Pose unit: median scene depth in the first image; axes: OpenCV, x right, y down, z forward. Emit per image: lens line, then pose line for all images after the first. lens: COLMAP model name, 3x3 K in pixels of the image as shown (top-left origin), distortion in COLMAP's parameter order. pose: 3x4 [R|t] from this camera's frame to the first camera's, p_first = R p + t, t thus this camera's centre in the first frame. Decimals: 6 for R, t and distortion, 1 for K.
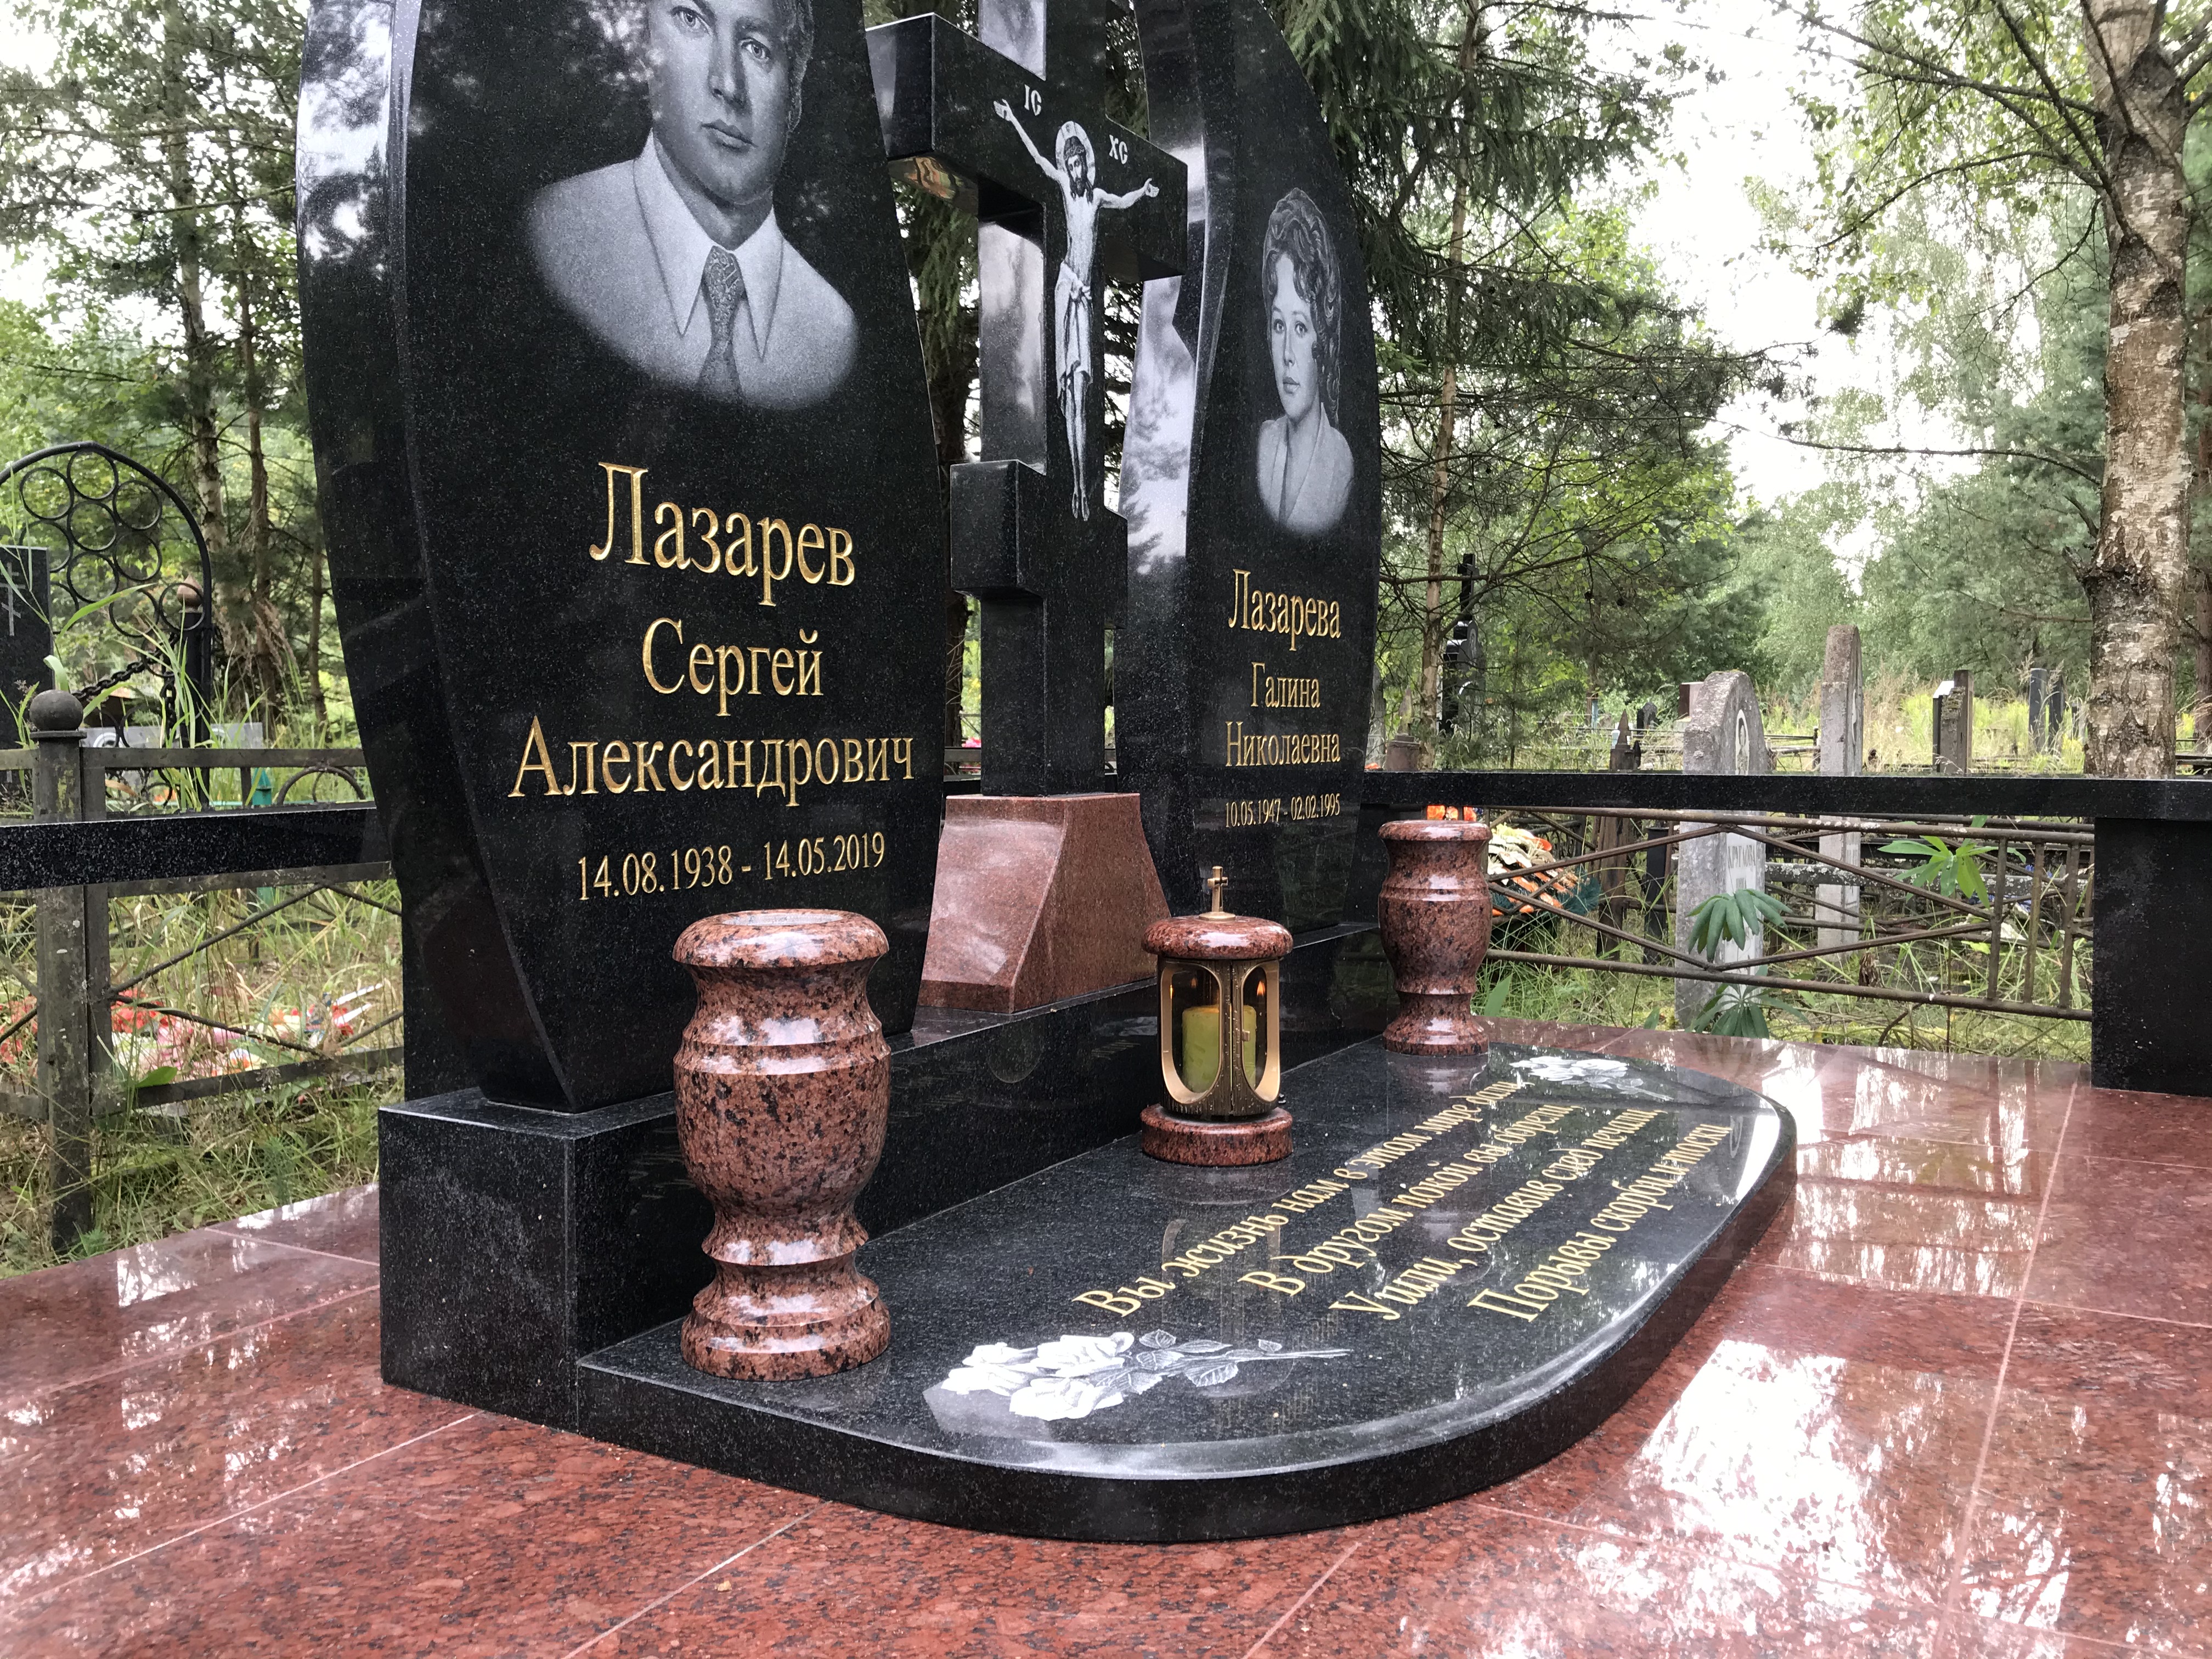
lens RADIAL K [[1812.6, 0, 1111.6], [0, 1812.6, 801.6], [0, 0, 1]] dist [0.104697, -0.180267]
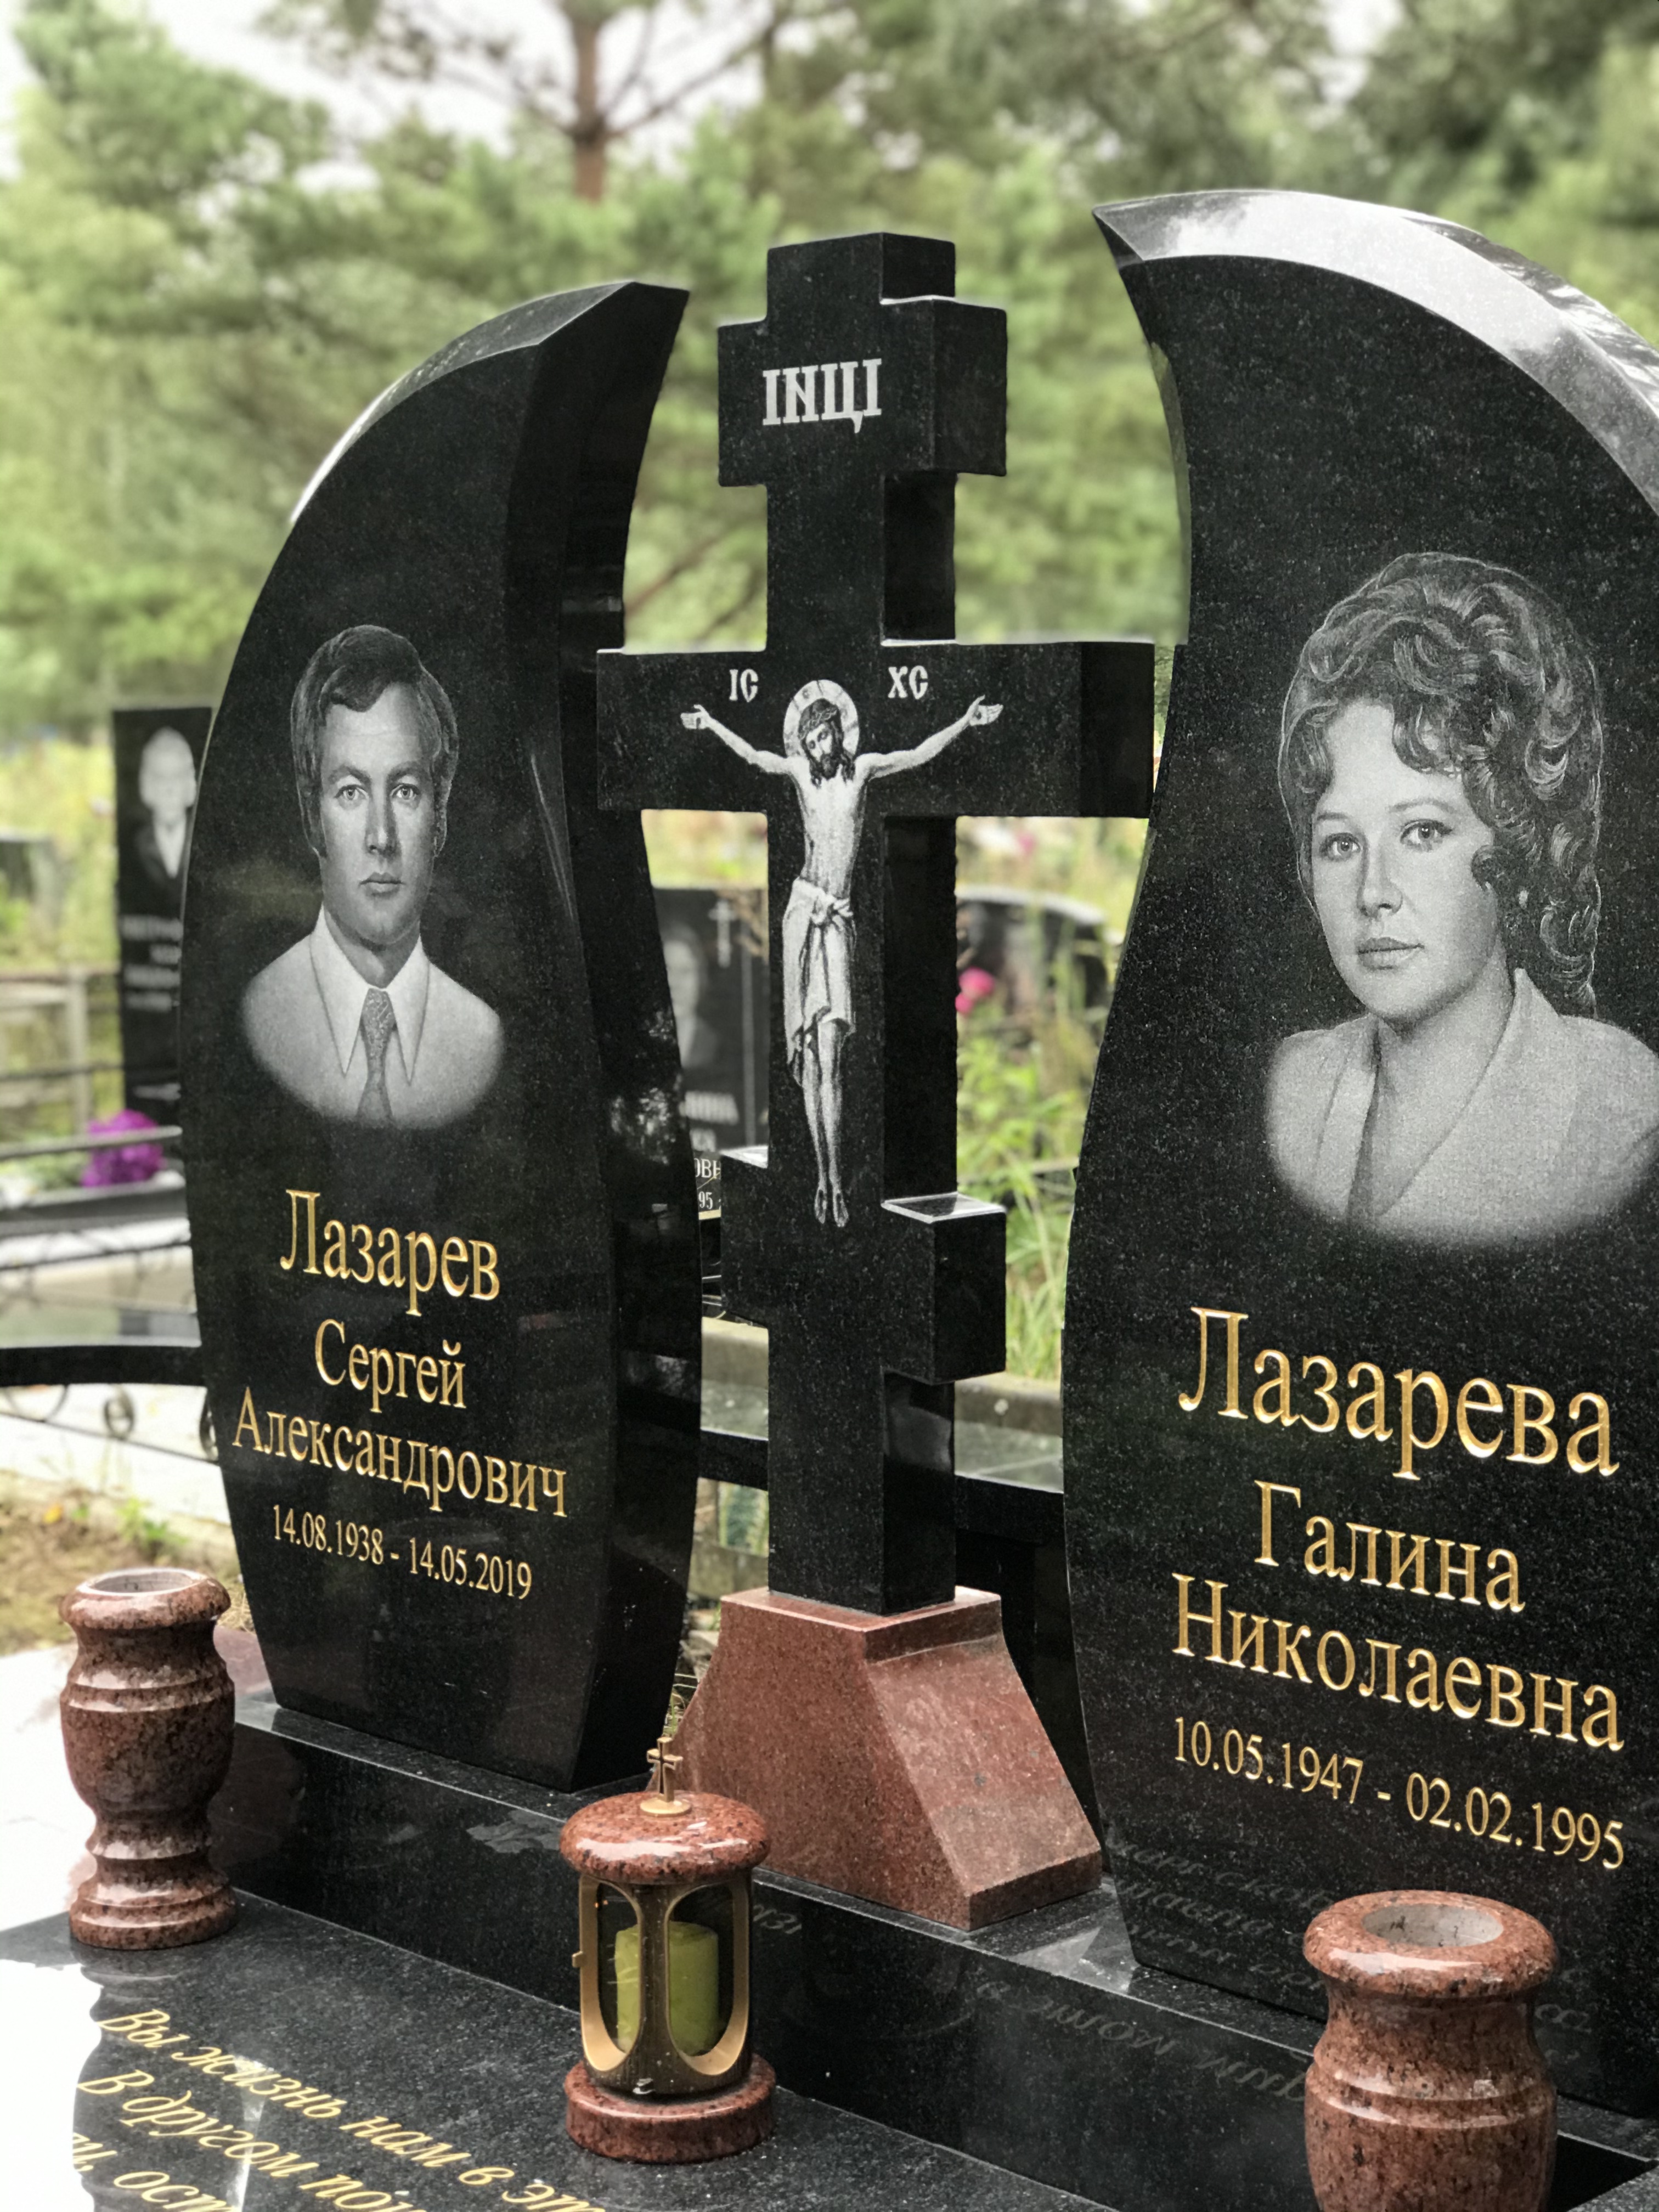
lens RADIAL K [[3633.7, 0, 812.0], [0, 3633.7, 1114.1], [0, 0, 1]] dist [0.053394, 0.000000]
pose [[-0.268761, 0.106092, -0.957346, 1.718432], [-0.023503, 0.992897, 0.116630, -0.466698], [0.962920, 0.053846, -0.264358, 1.751007]]
